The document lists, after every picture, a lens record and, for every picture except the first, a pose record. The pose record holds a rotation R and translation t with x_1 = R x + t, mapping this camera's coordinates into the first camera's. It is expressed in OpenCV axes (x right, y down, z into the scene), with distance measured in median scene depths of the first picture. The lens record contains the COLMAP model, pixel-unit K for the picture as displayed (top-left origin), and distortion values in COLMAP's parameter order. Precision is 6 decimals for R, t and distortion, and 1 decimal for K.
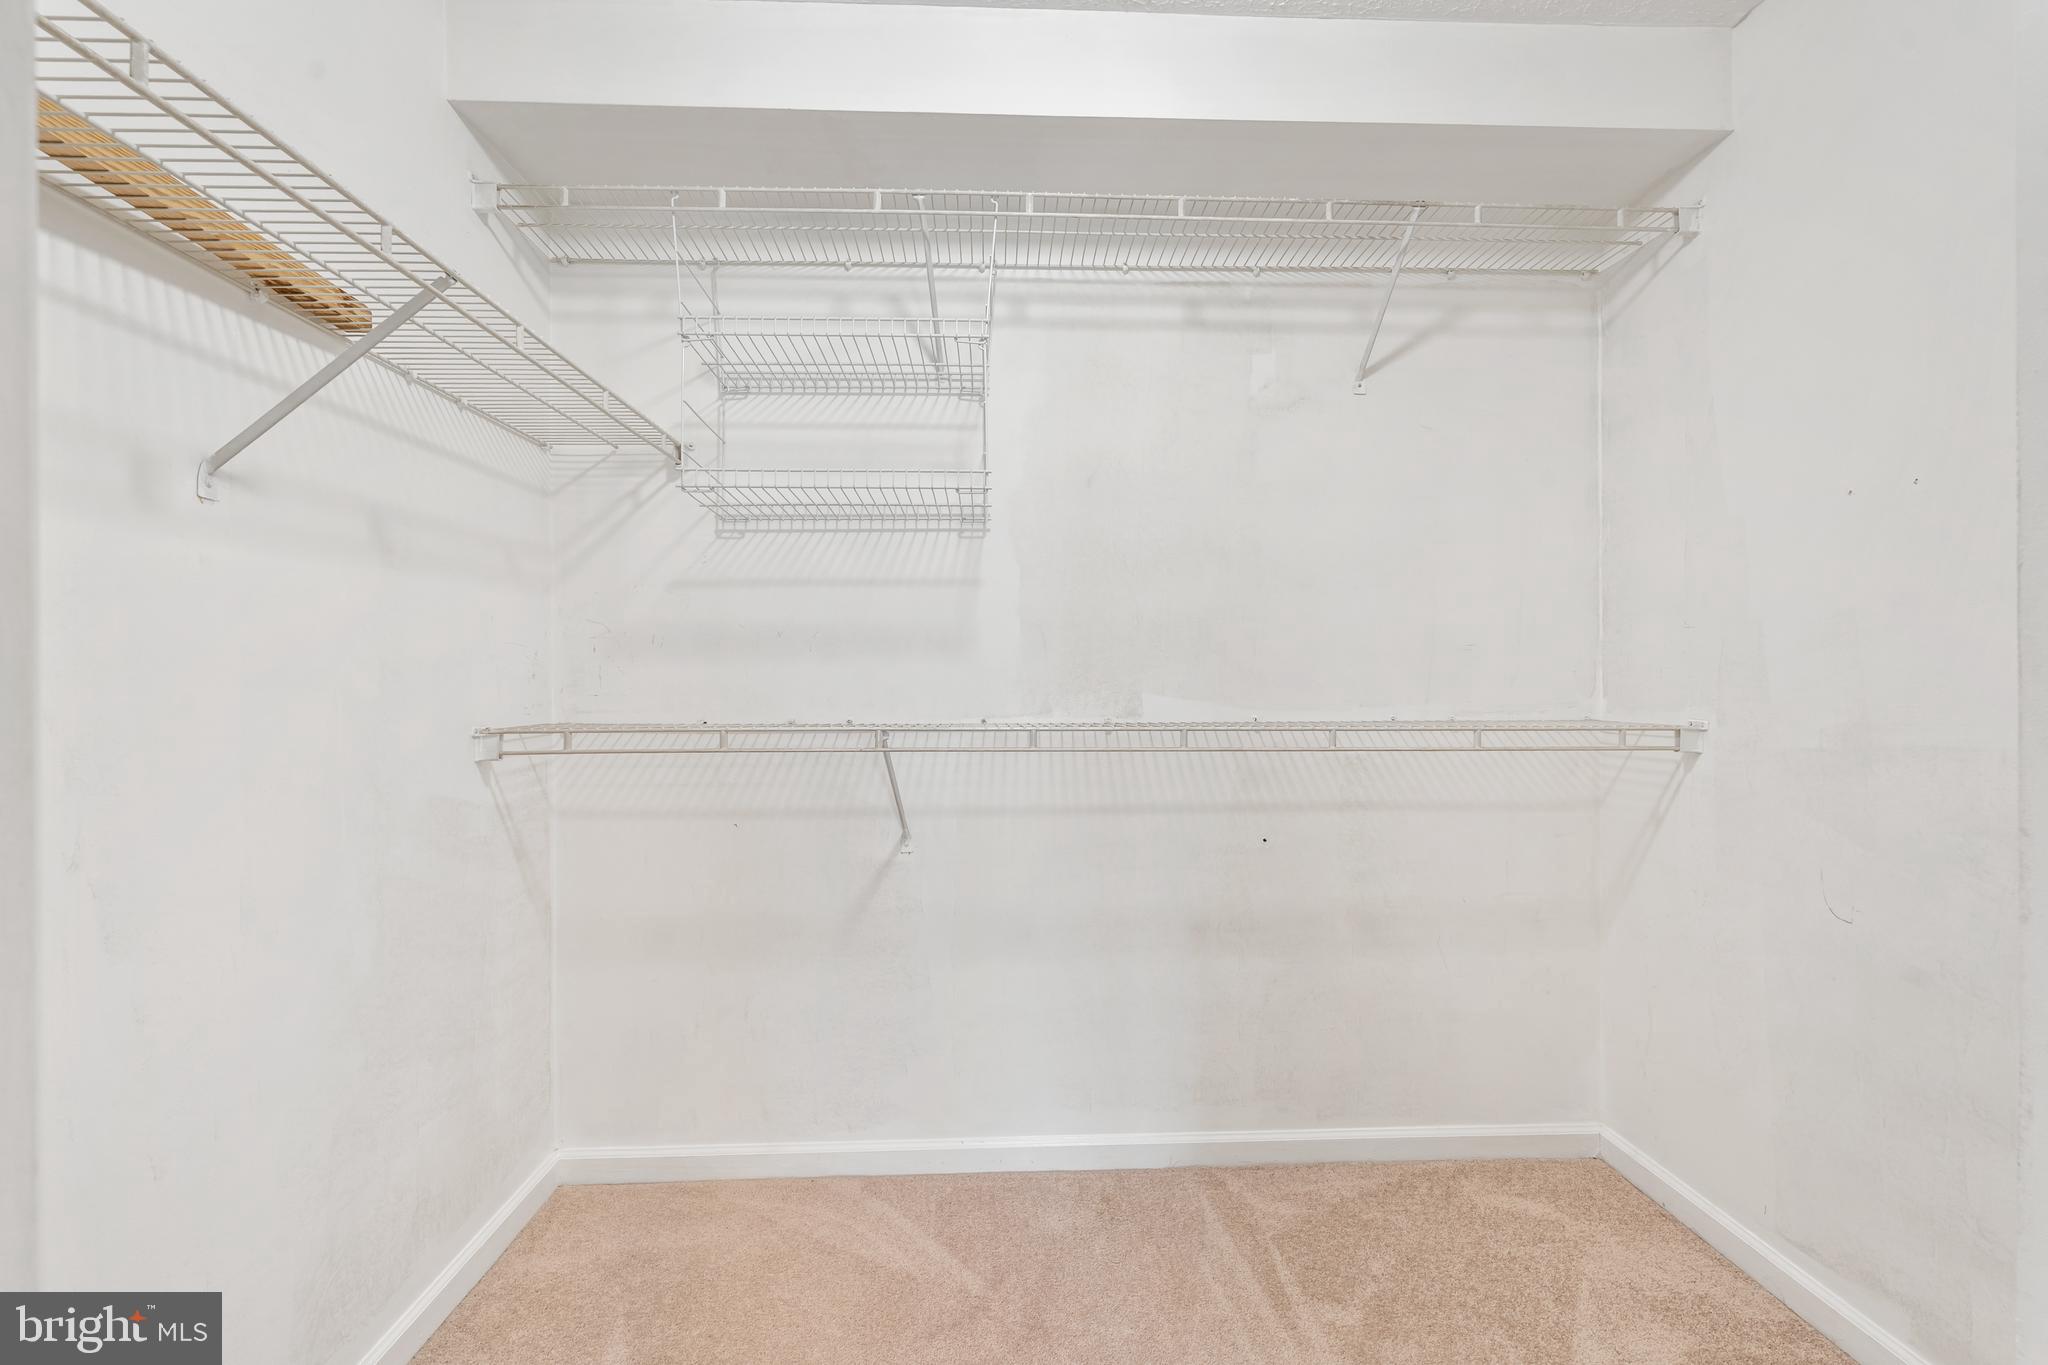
lens RADIAL K [[778.9, 0, 1025.3], [0, 778.9, 655.6], [0, 0, 1]] dist [-0.000116, 0.000015]
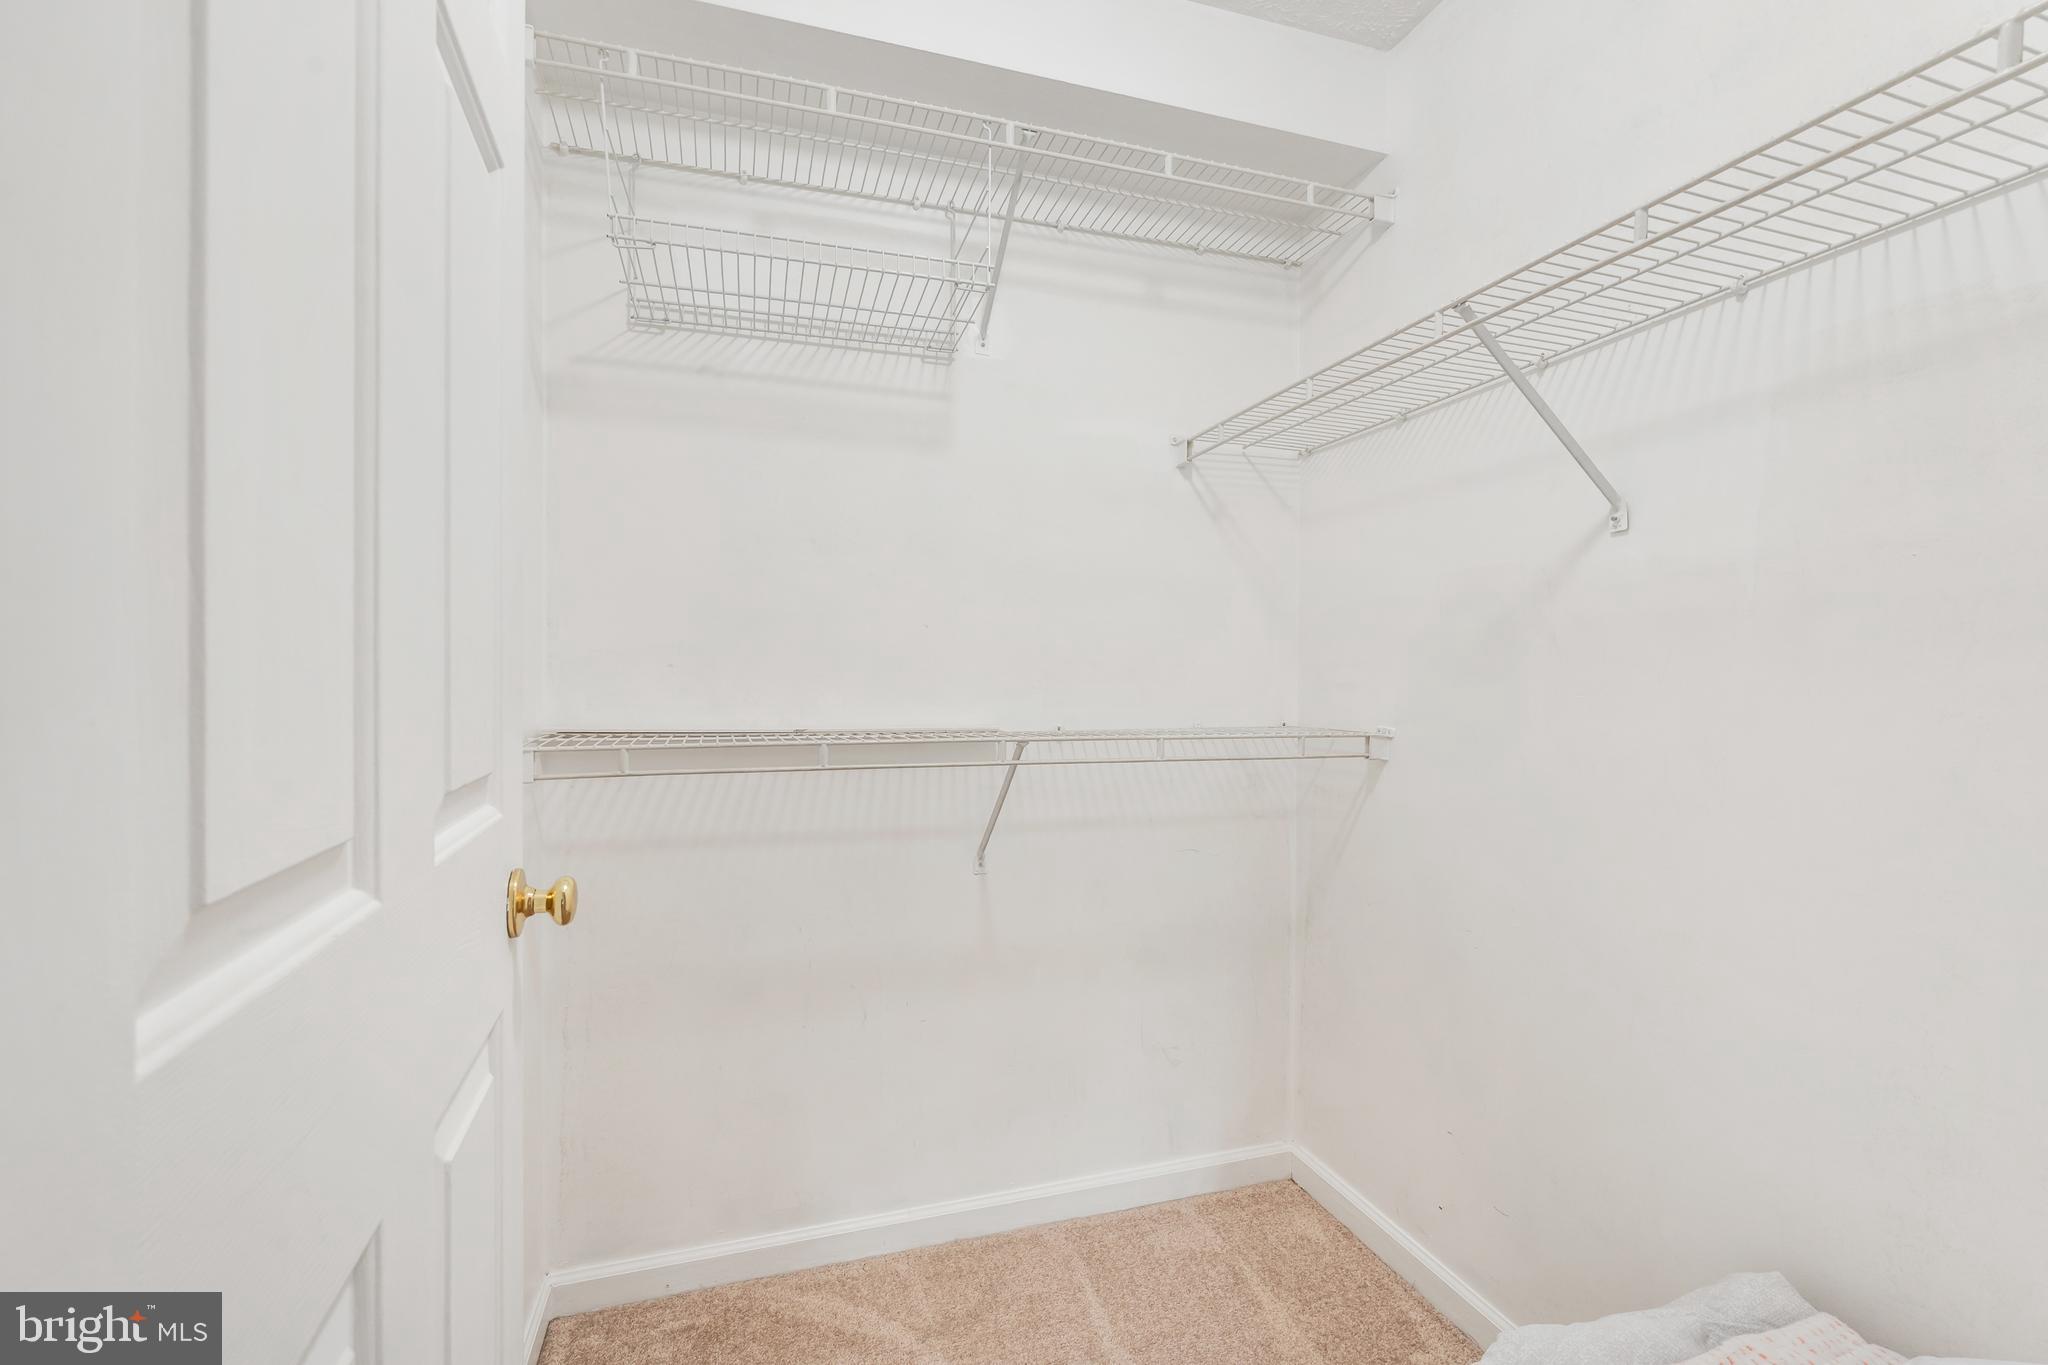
lens RADIAL K [[905.7, 0, 1019.9], [0, 905.7, 672.0], [0, 0, 1]] dist [-0.004152, 0.000100]
pose [[0.963534, 0.005459, 0.267530, -0.260442], [-0.009880, 0.999836, 0.015182, 0.000514], [-0.267403, -0.017271, 0.963430, -0.002941]]
